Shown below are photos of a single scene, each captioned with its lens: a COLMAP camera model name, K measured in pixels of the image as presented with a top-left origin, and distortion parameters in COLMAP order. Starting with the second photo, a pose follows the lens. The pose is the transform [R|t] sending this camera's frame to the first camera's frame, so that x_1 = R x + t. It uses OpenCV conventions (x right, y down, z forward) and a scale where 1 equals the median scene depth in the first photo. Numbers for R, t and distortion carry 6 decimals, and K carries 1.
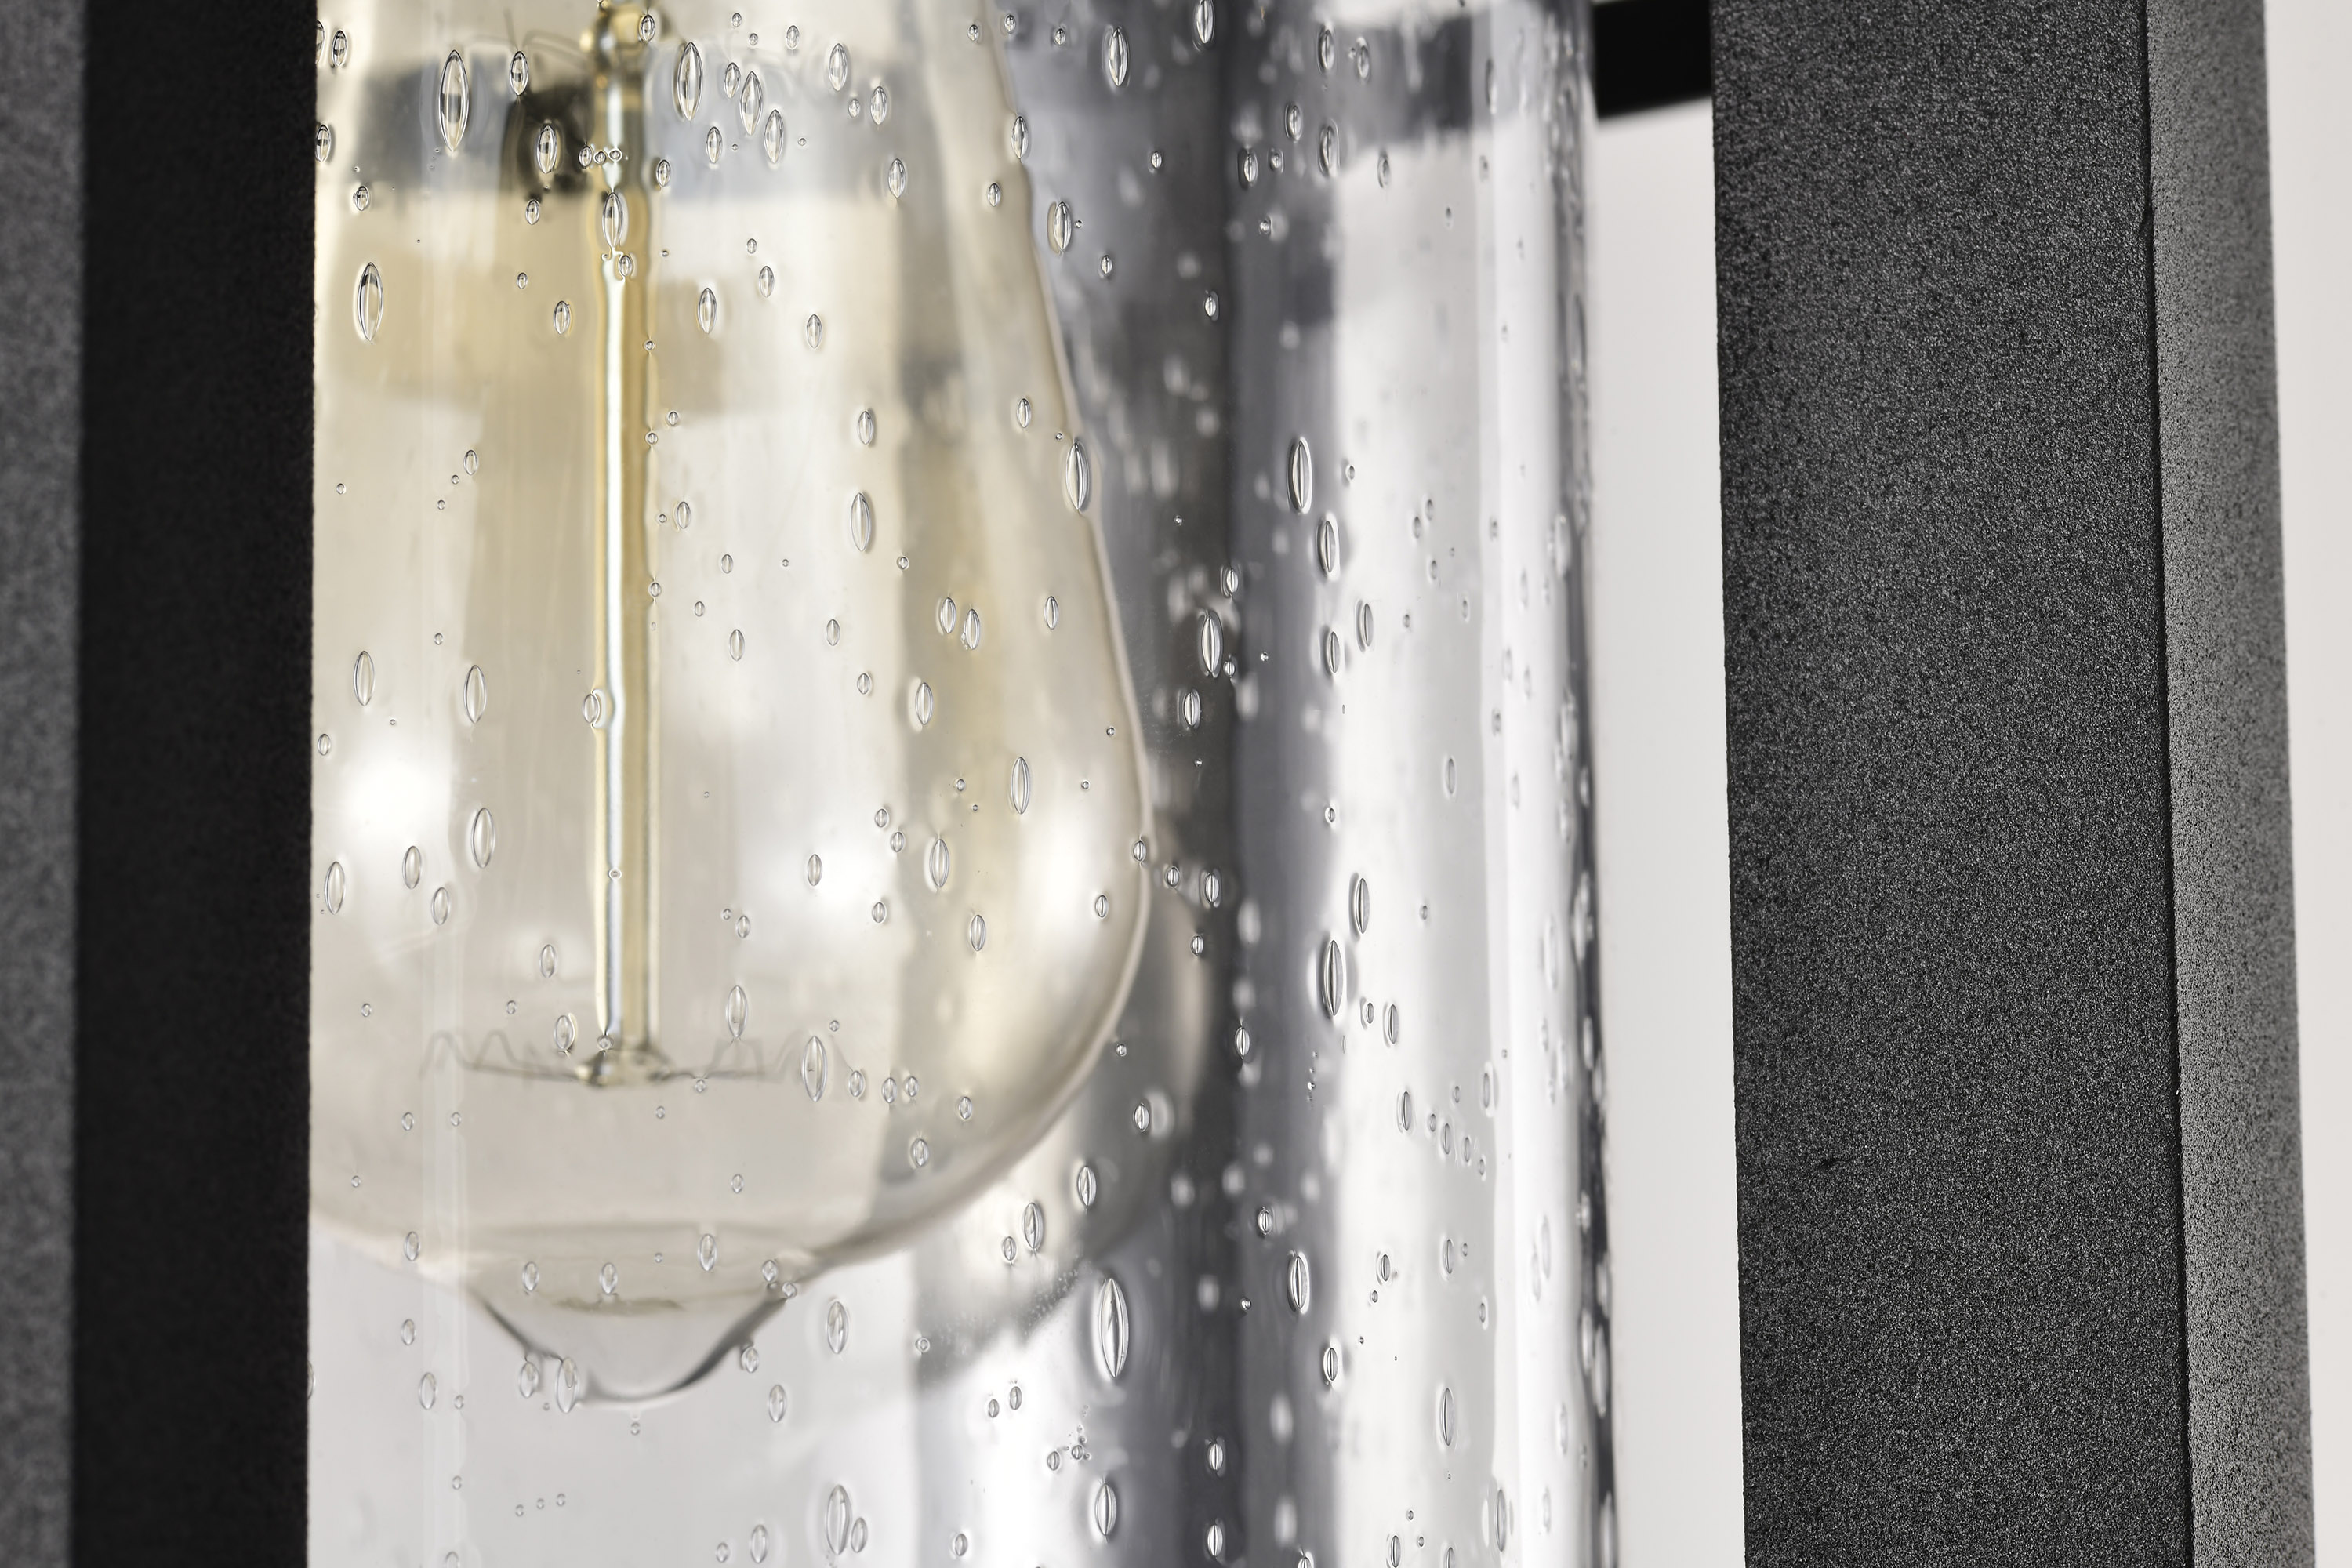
lens RADIAL K [[9437.2, 0, 1176.0], [0, 9437.2, 784.0], [0, 0, 1]] dist [0.007797, -0.121004]
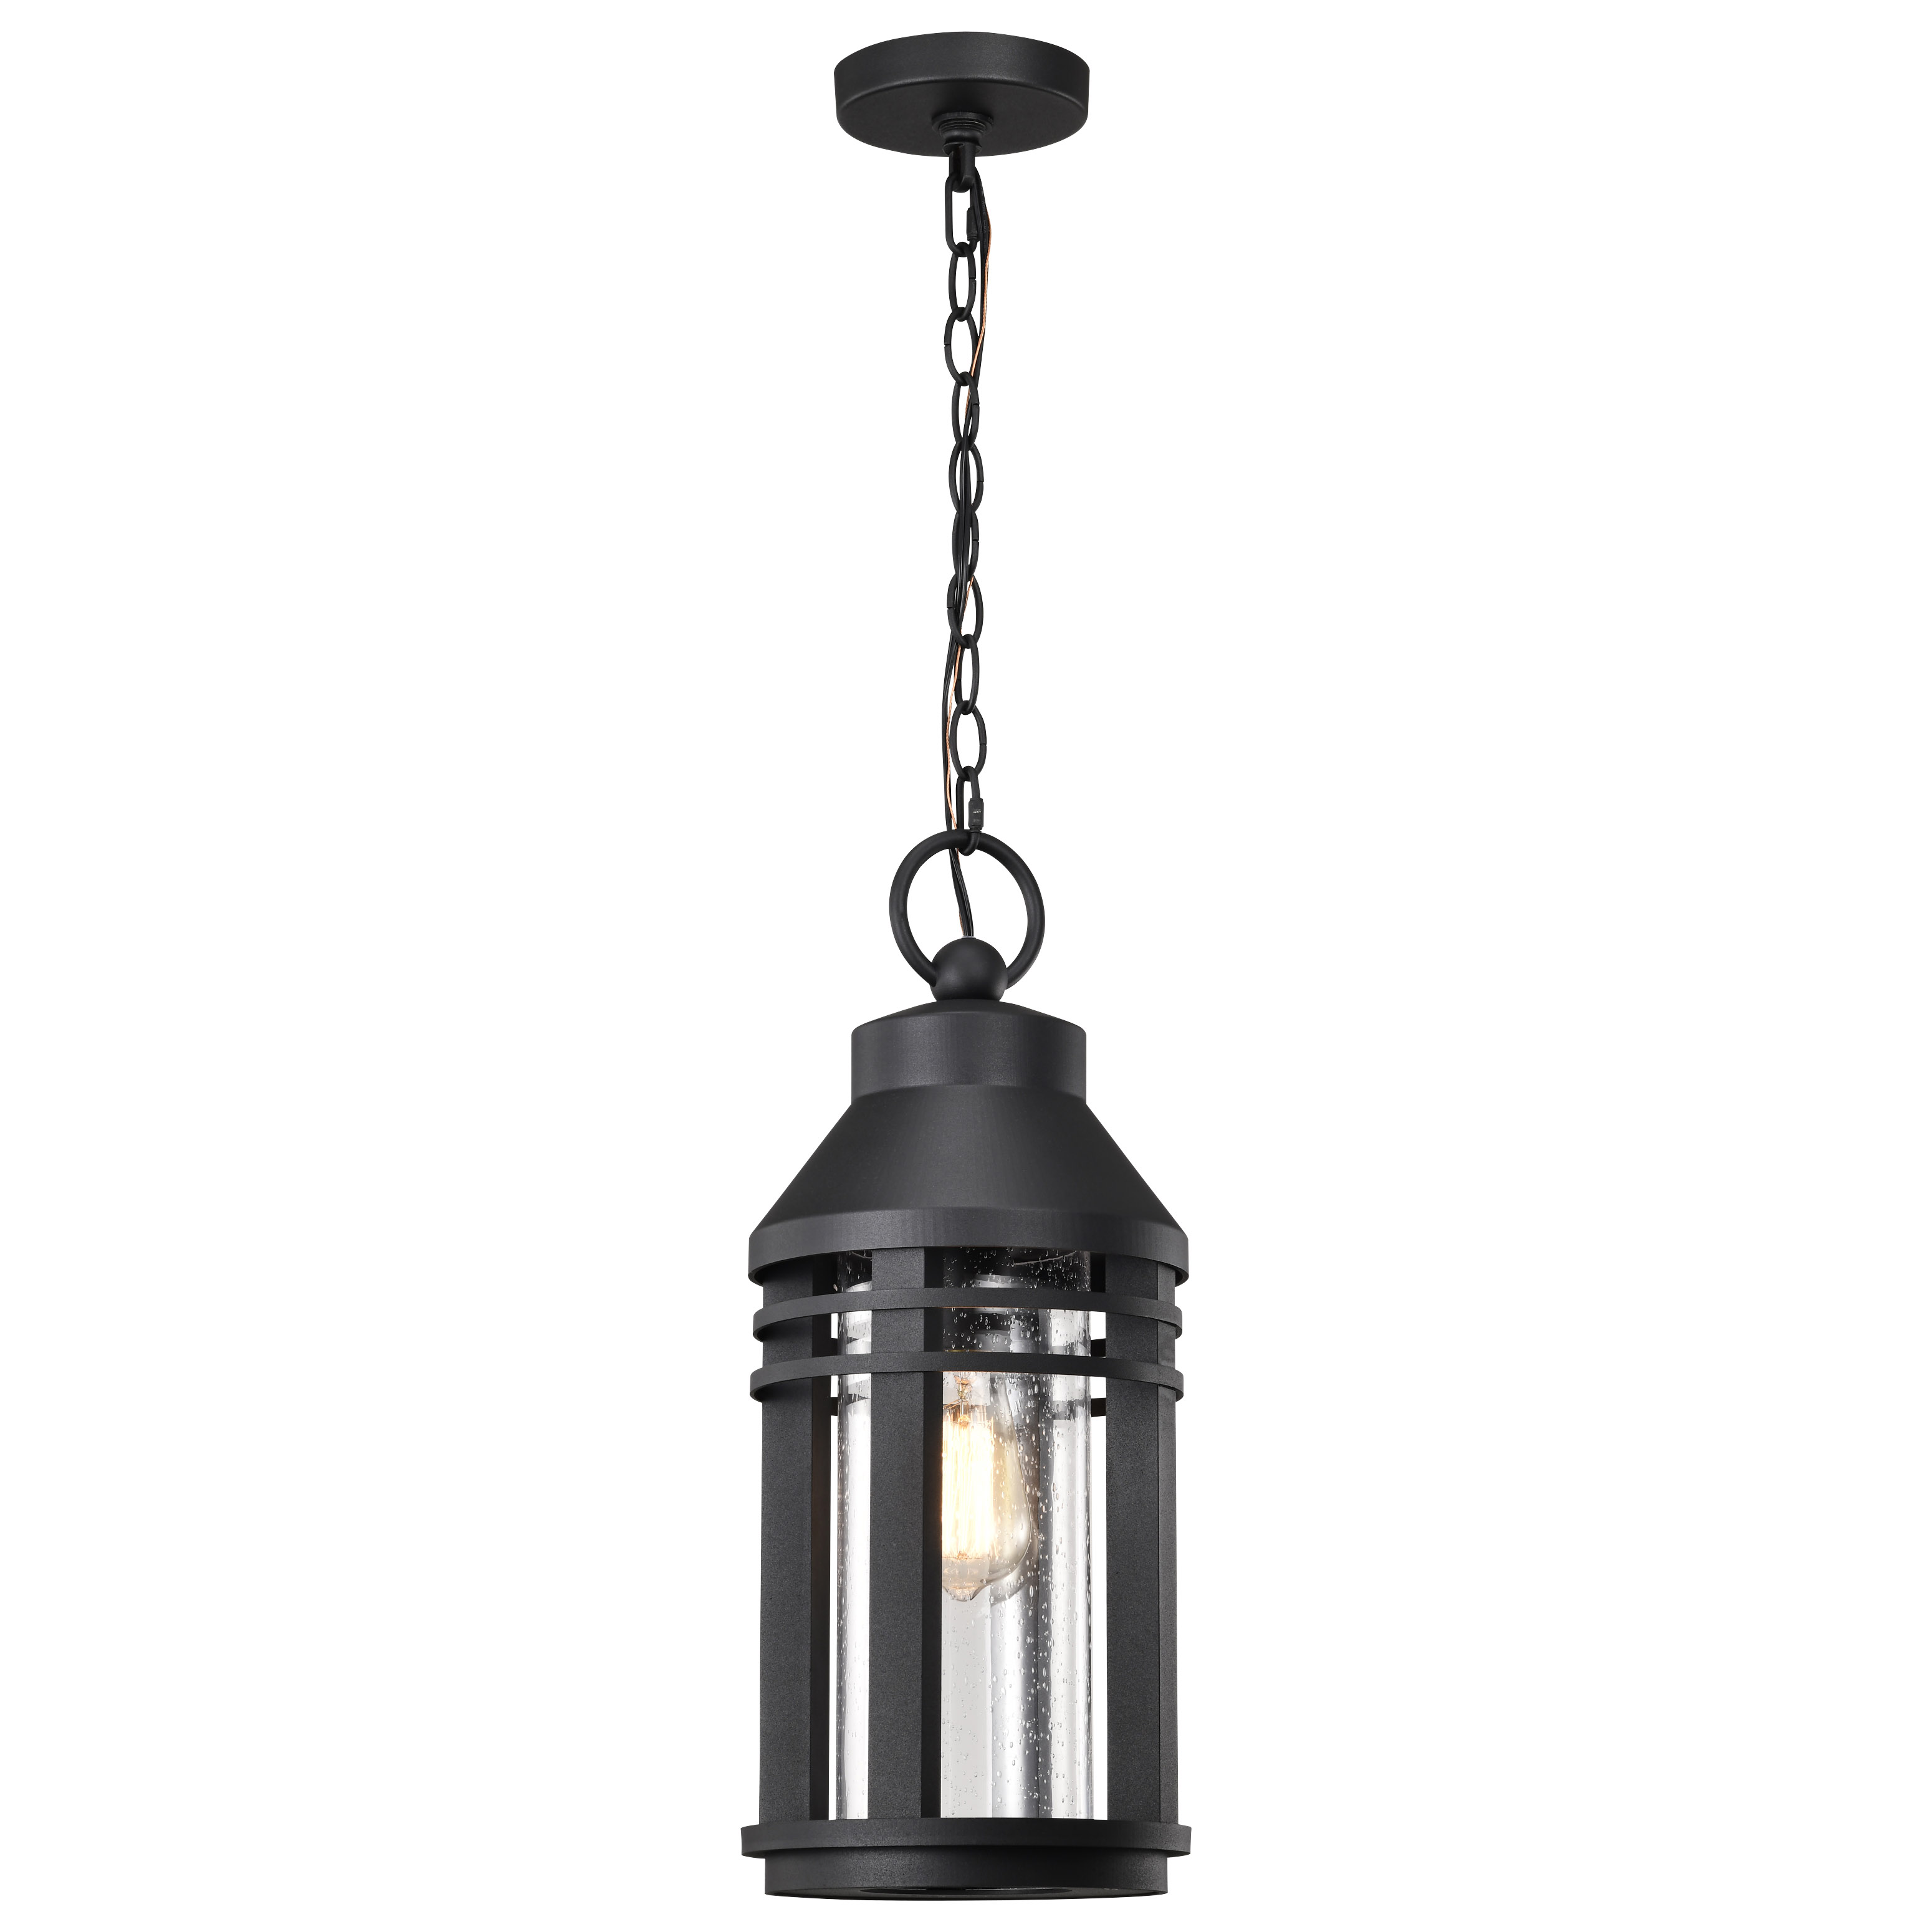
lens RADIAL K [[7540.2, 0, 966.0], [0, 7540.2, 966.0], [0, 0, 1]] dist [0.080491, 1.191883]
pose [[0.999543, 0.019345, 0.023237, -0.210766], [-0.018574, 0.999284, -0.032963, -0.251709], [-0.023858, 0.032516, 0.999186, -5.219647]]
